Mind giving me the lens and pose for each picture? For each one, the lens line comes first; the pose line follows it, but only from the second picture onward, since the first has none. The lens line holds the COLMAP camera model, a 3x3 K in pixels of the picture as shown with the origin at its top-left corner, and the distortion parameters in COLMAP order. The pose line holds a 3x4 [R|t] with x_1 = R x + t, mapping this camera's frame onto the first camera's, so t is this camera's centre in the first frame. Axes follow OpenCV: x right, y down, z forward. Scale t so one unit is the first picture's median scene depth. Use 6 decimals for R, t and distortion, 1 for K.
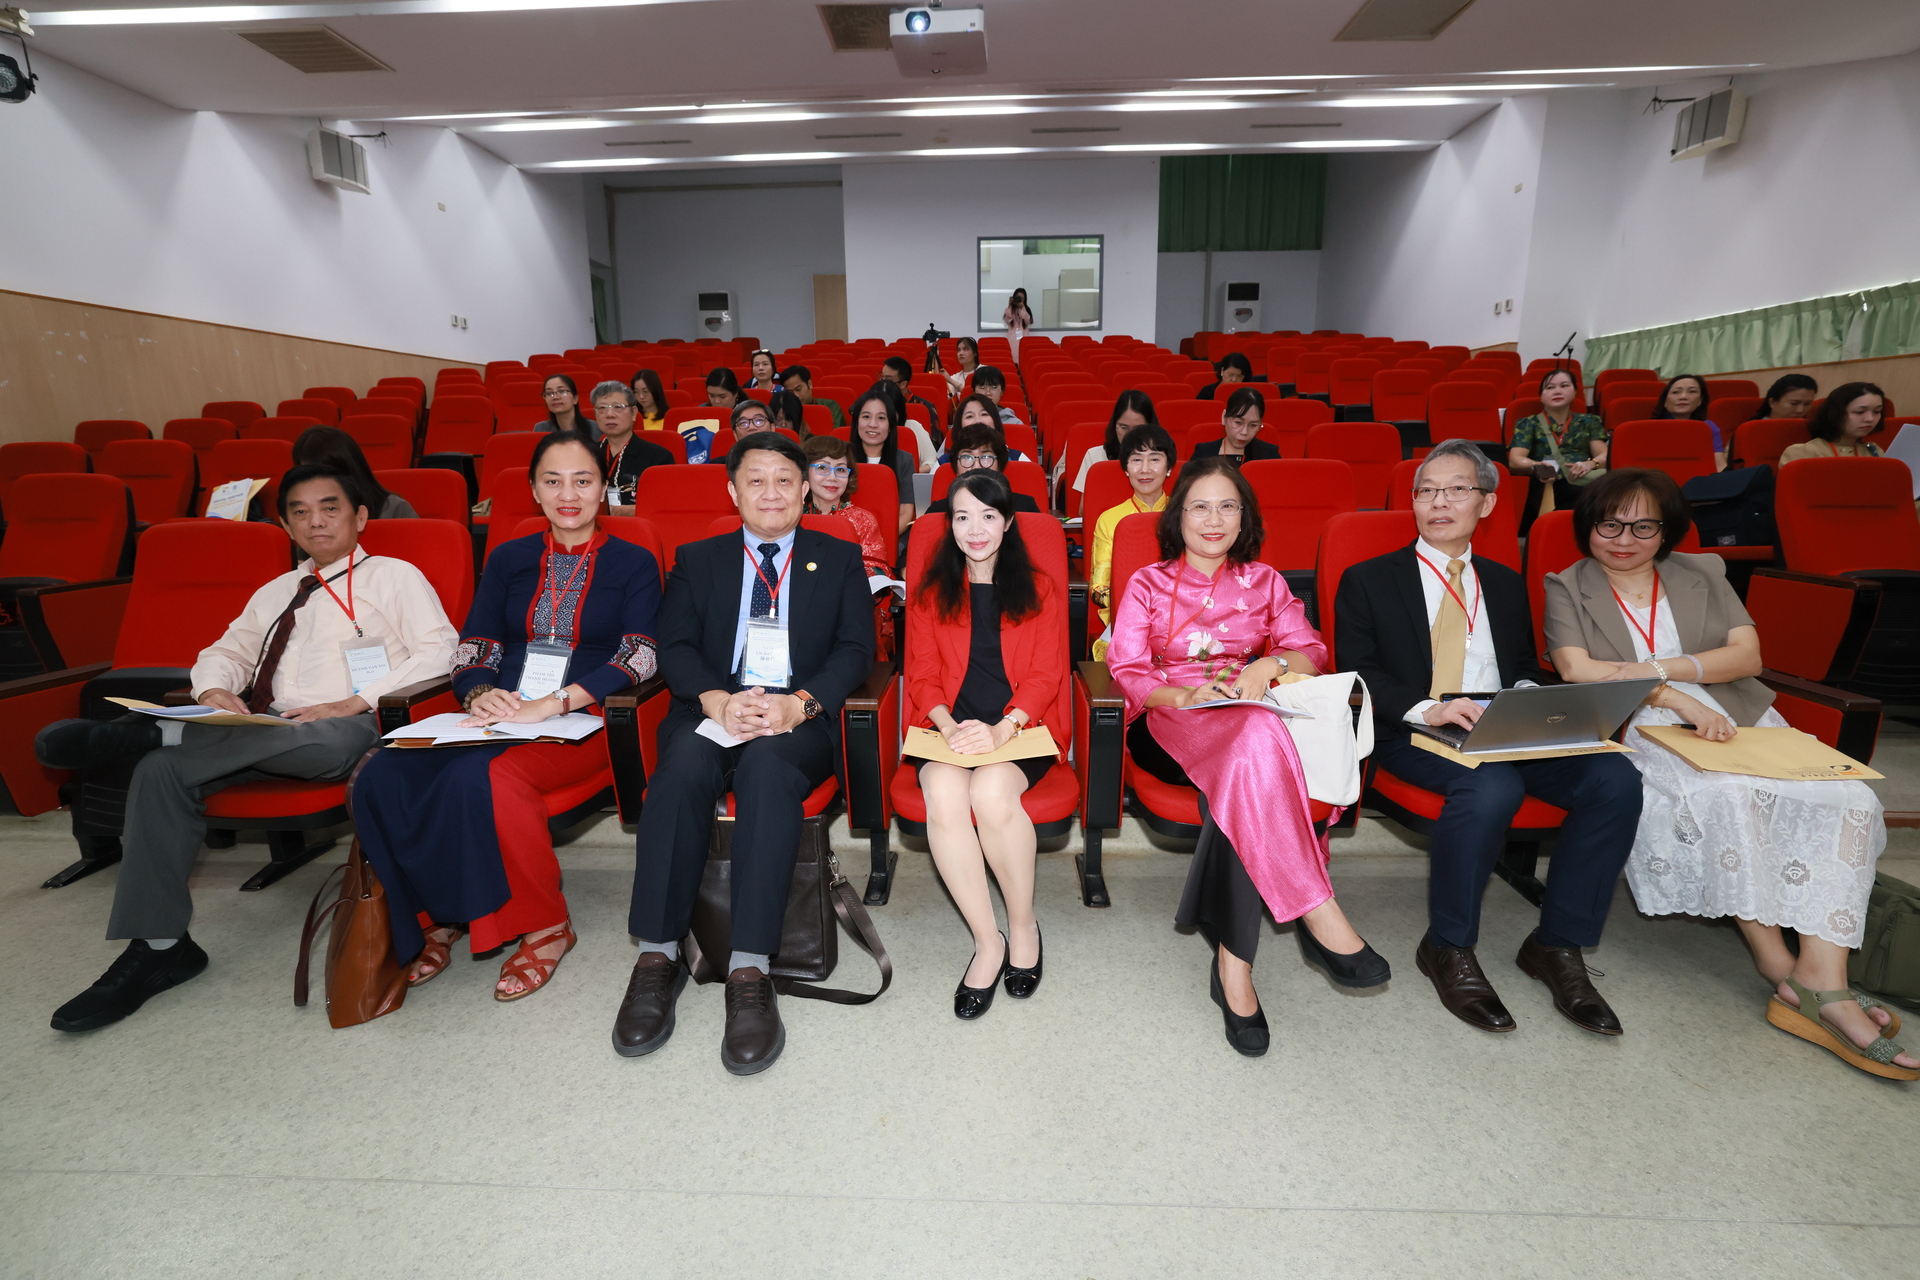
lens RADIAL K [[850.7, 0, 960.0], [0, 850.7, 640.0], [0, 0, 1]] dist [-0.038809, 0.015075]
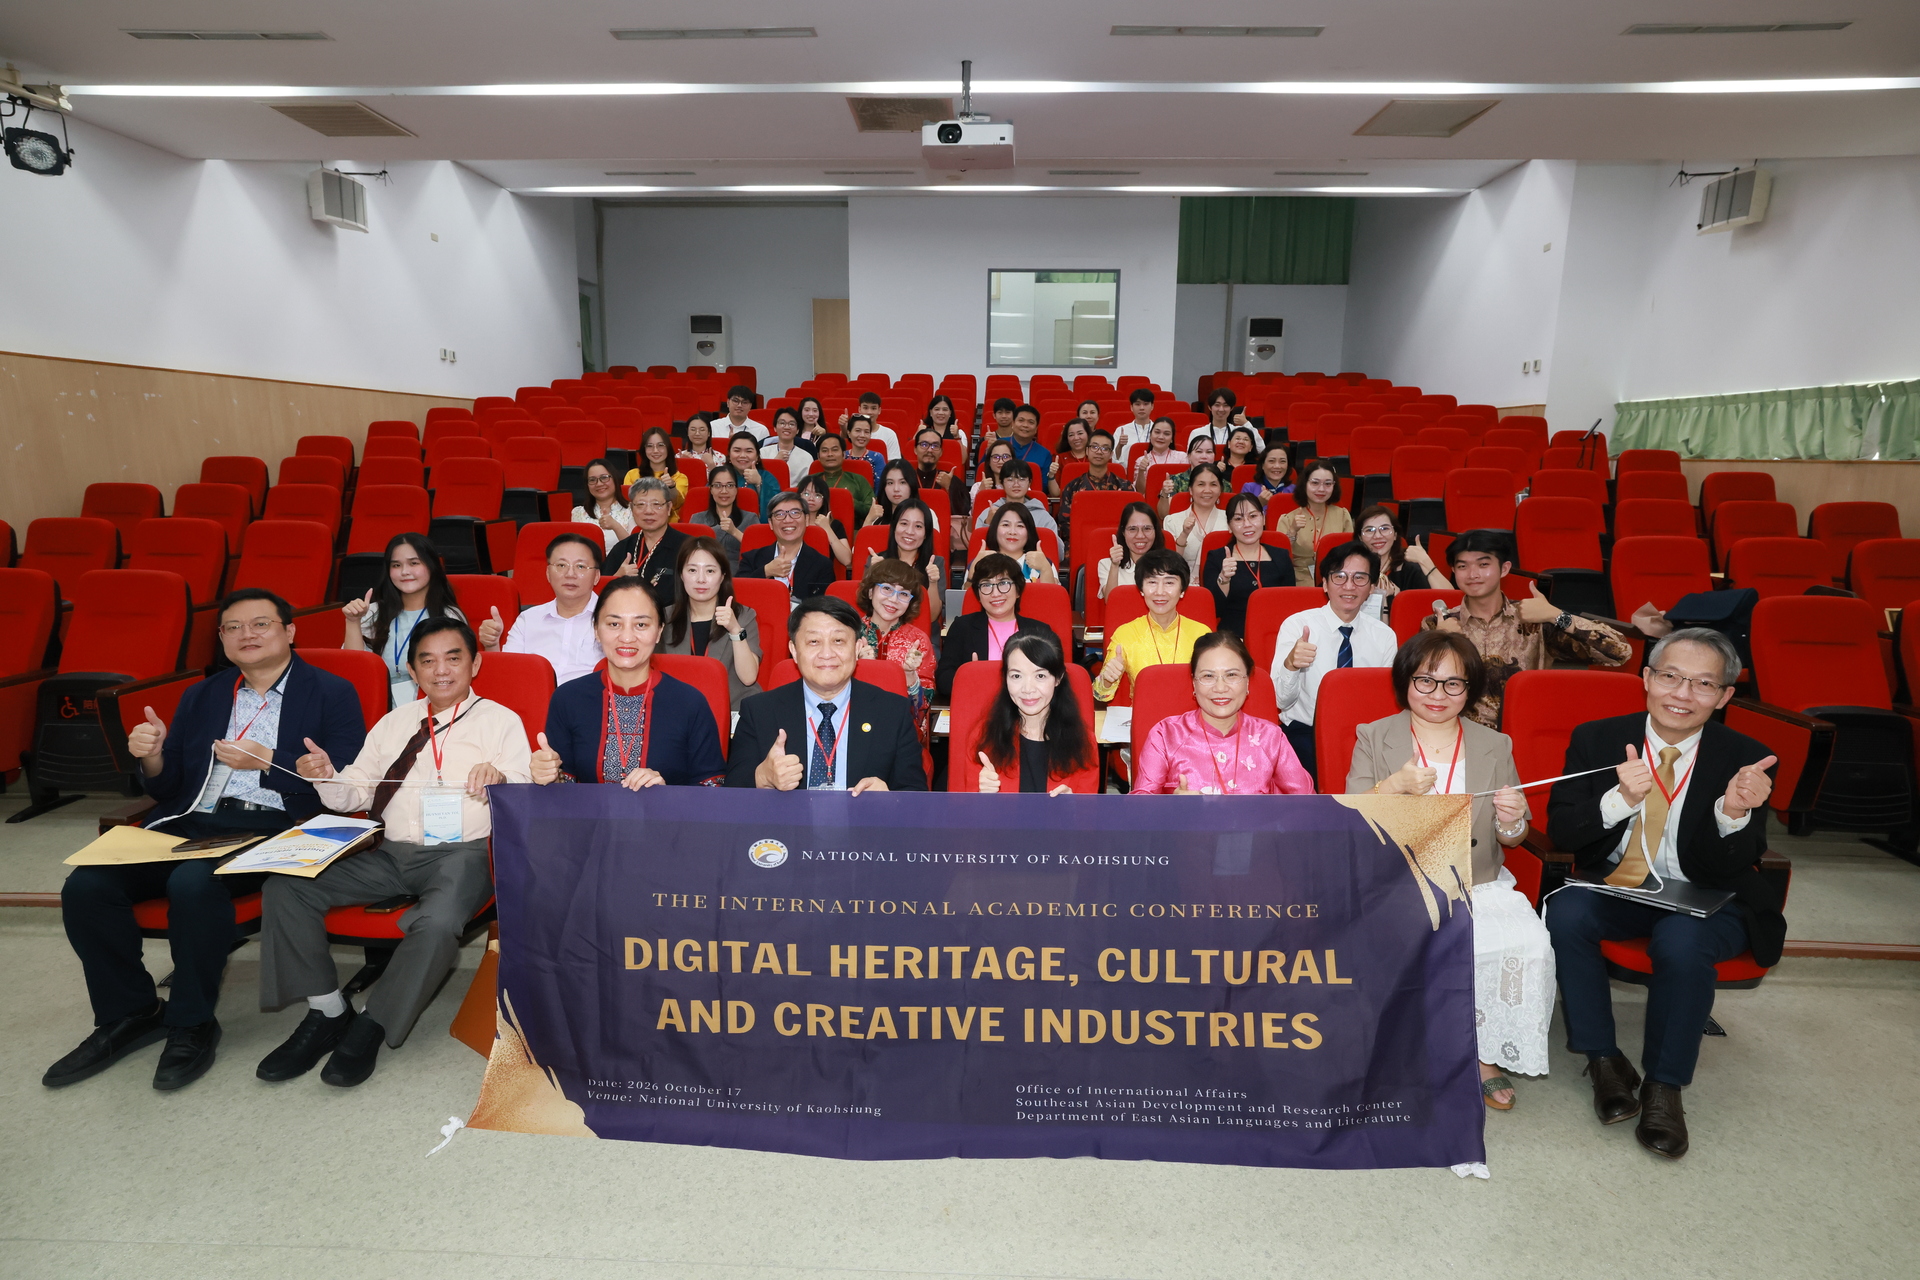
lens RADIAL K [[943.0, 0, 960.0], [0, 943.0, 640.0], [0, 0, 1]] dist [-0.033553, 0.018920]
pose [[0.999780, 0.019016, 0.008800, -0.023304], [-0.018773, 0.999464, -0.026830, -0.053418], [-0.009306, 0.026659, 0.999601, -0.091388]]
